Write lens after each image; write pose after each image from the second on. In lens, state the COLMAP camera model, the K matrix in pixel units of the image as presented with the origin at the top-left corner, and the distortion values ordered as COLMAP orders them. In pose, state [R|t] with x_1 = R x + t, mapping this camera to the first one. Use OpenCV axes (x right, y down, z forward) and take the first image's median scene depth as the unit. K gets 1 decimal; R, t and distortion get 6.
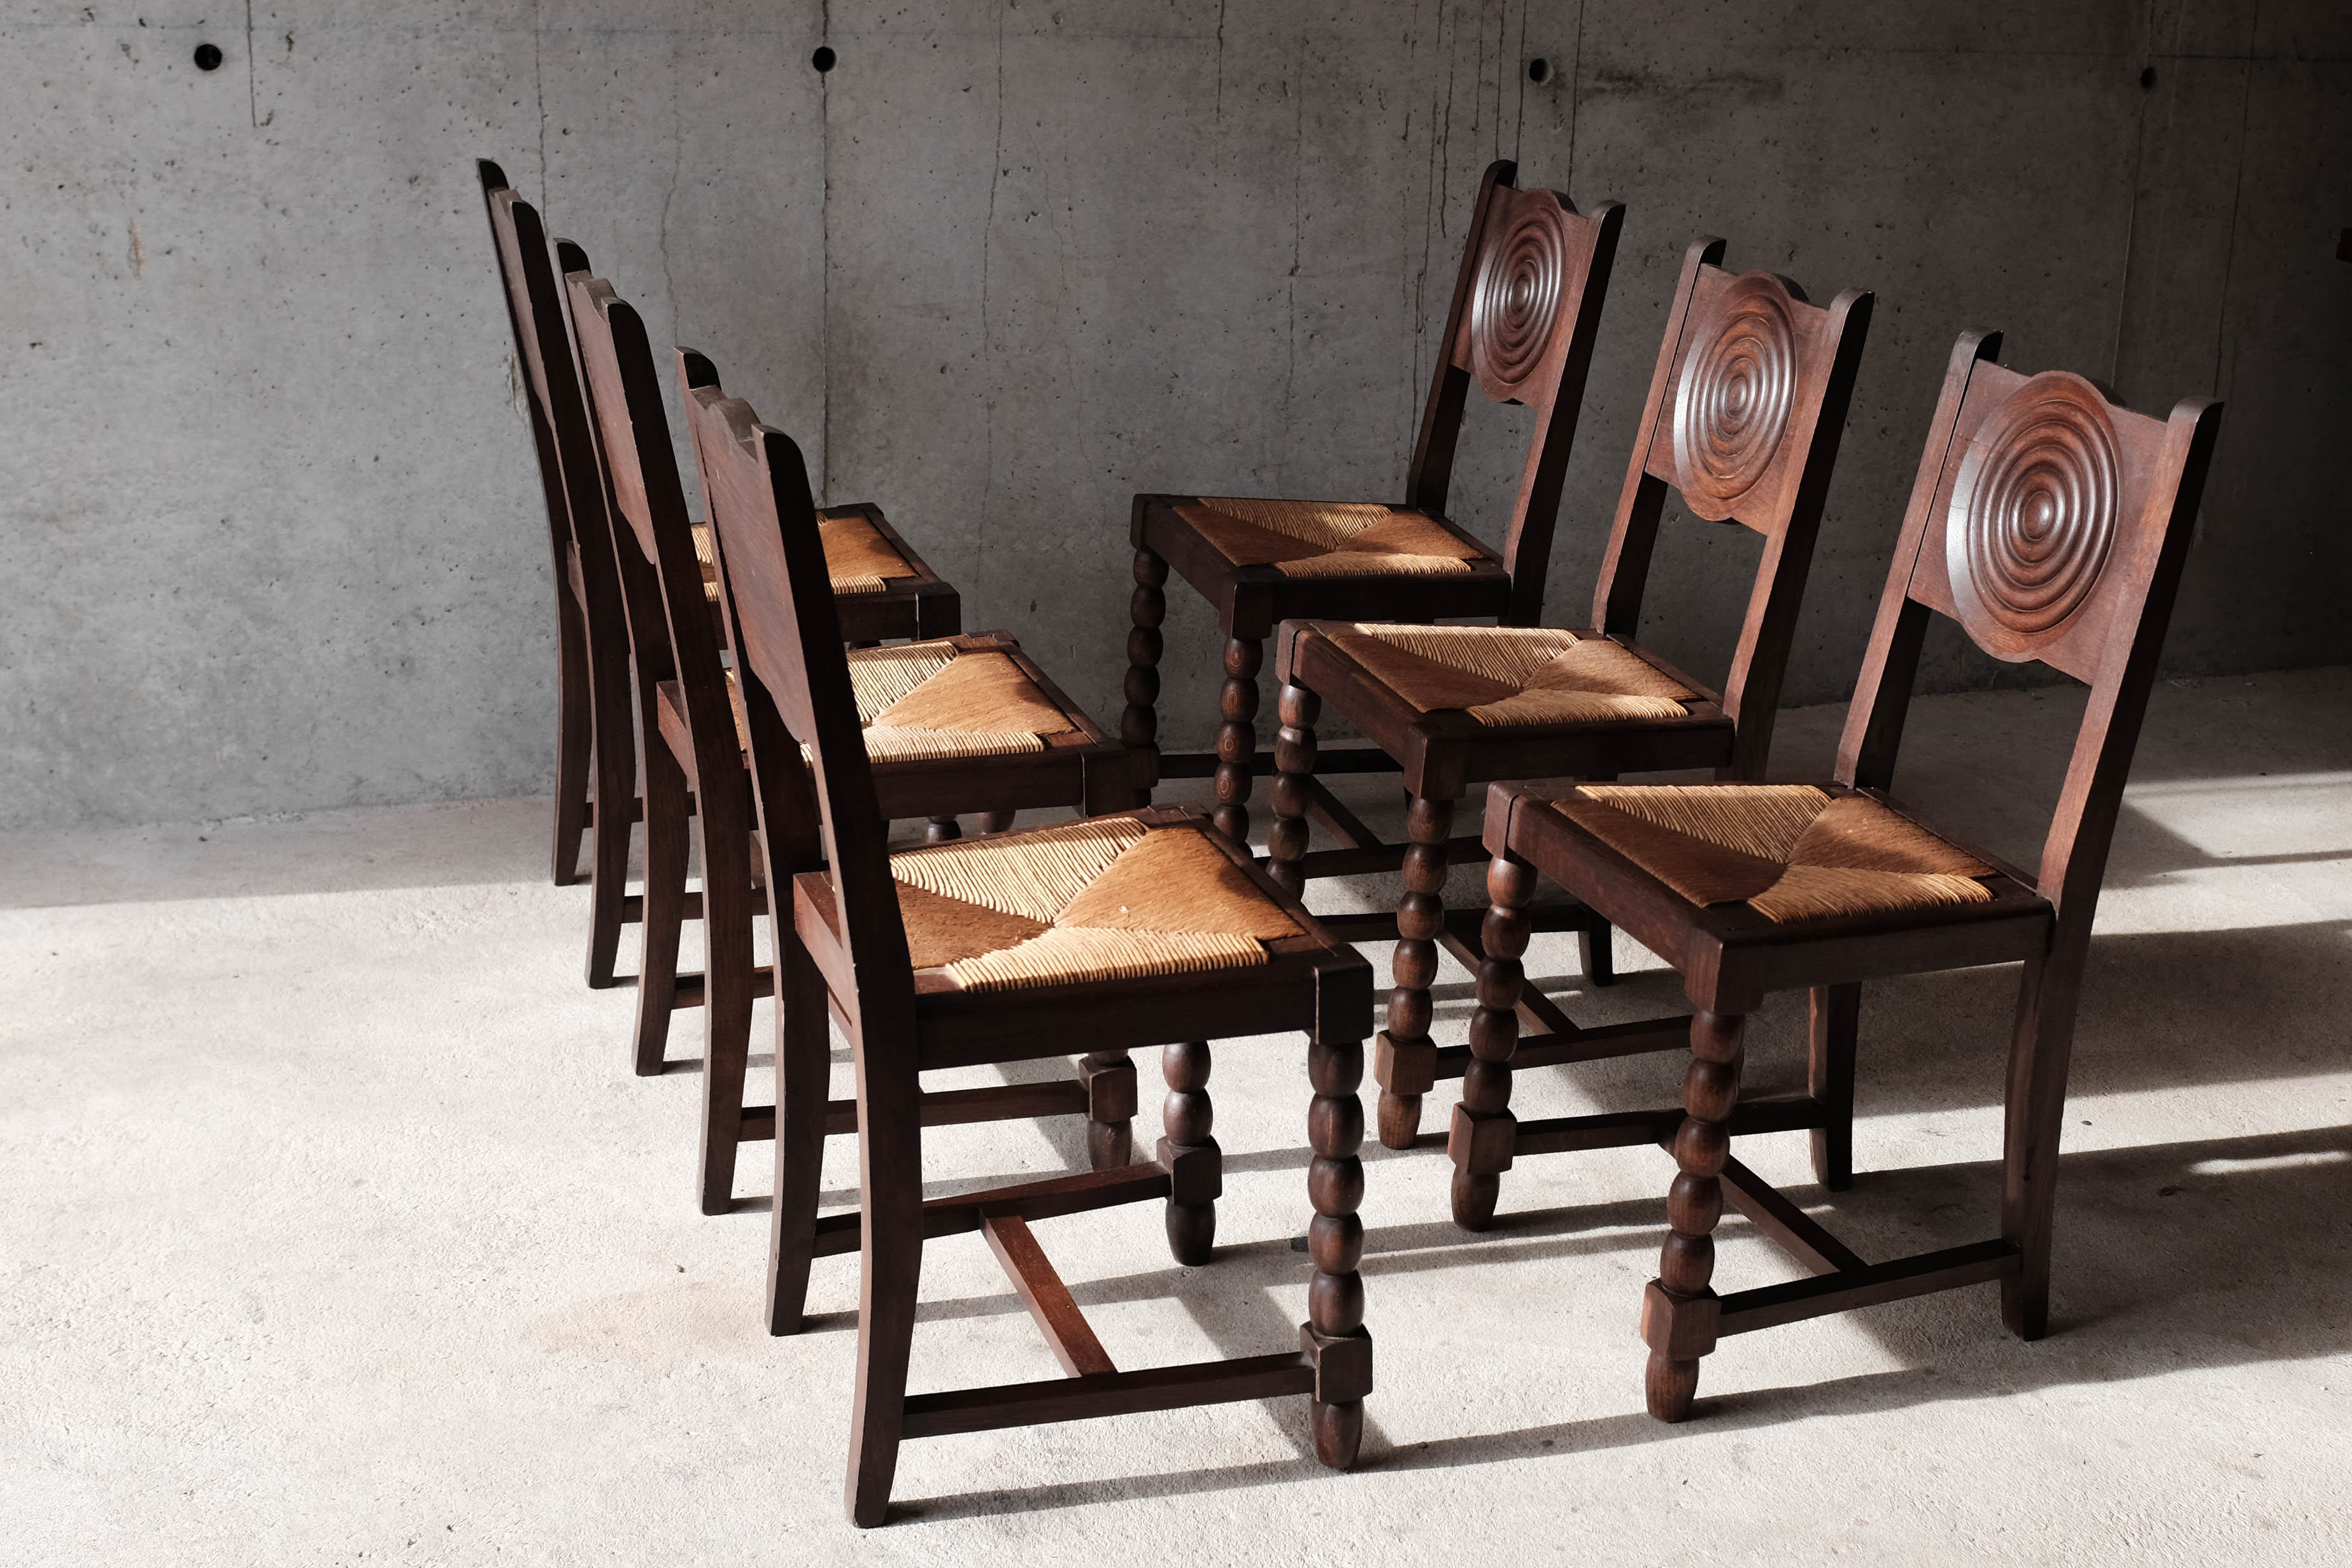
lens RADIAL K [[3093.8, 0, 1386.7], [0, 3093.8, 716.0], [0, 0, 1]] dist [-0.118956, 0.151042]
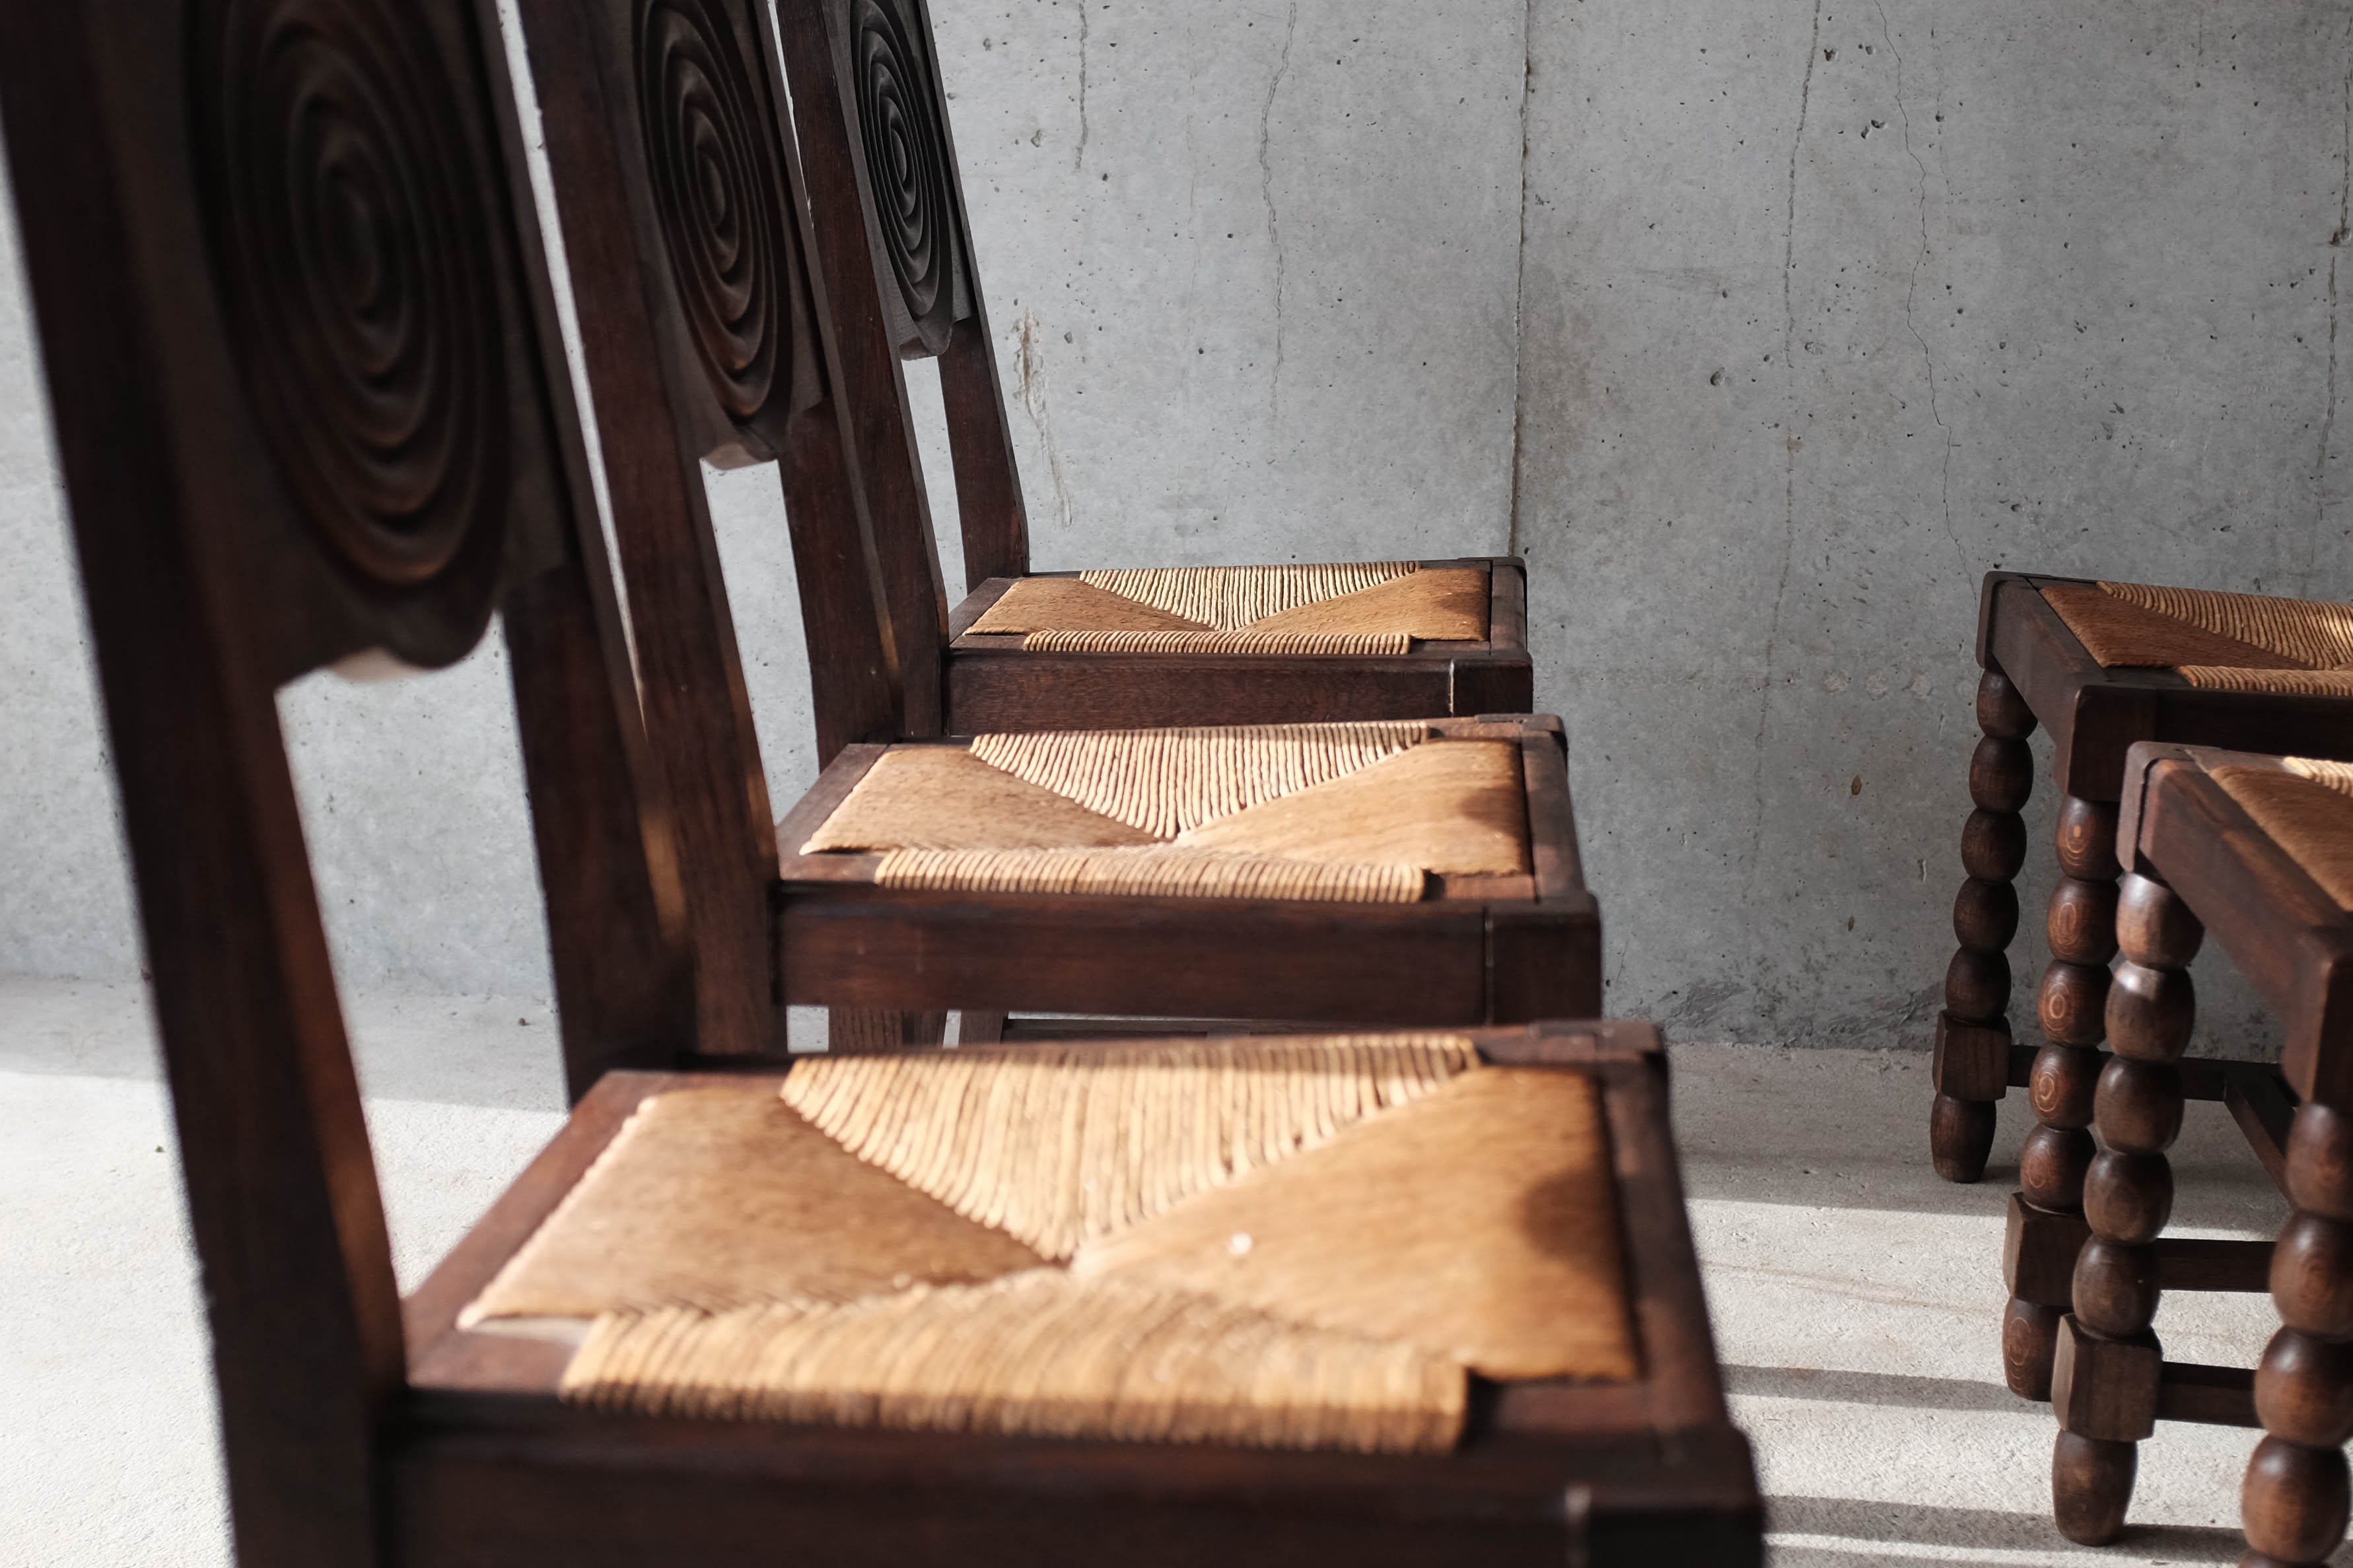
lens RADIAL K [[3272.7, 0, 1140.6], [0, 3272.7, 578.7], [0, 0, 1]] dist [-0.109407, 0.127949]
pose [[0.890639, 0.033540, -0.453472, 0.049076], [-0.103535, 0.986038, -0.130417, 0.022425], [0.442766, 0.163105, 0.881677, 0.396210]]
